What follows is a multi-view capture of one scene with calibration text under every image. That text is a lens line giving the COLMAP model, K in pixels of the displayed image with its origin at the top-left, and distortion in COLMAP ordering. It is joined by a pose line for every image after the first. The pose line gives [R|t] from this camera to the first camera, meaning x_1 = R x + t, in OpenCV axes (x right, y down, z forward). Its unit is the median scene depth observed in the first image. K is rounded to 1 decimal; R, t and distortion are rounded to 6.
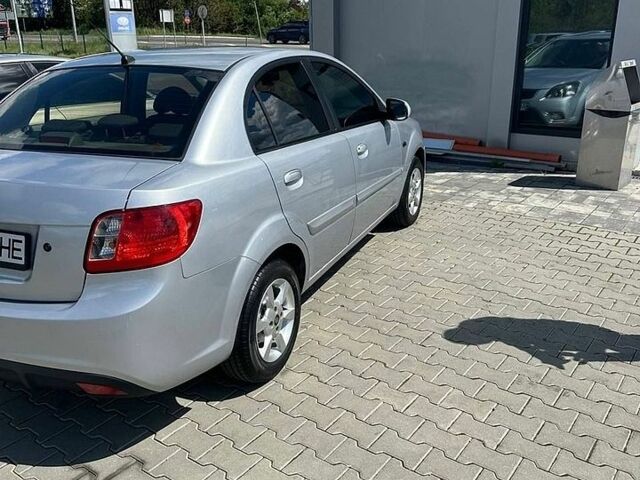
lens RADIAL K [[599.4, 0, 320.0], [0, 599.4, 240.0], [0, 0, 1]] dist [0.099568, -0.177204]
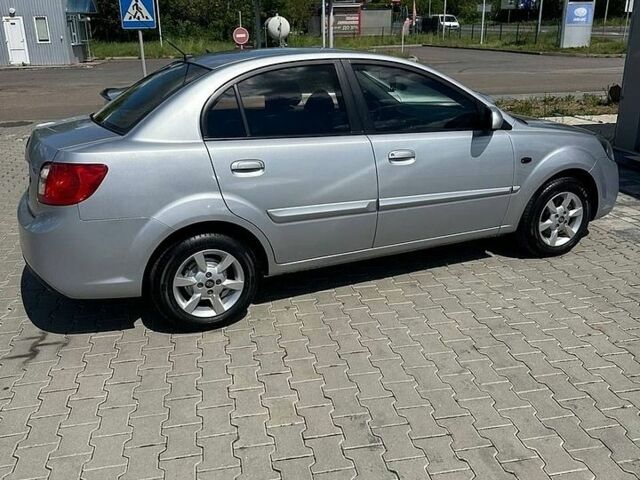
lens RADIAL K [[599.4, 0, 320.0], [0, 599.4, 240.0], [0, 0, 1]] dist [0.099568, -0.177204]
pose [[0.735073, 0.225233, -0.639483, 0.501679], [-0.215875, 0.971870, 0.094159, -0.065448], [0.642702, 0.068835, 0.763018, 0.146995]]
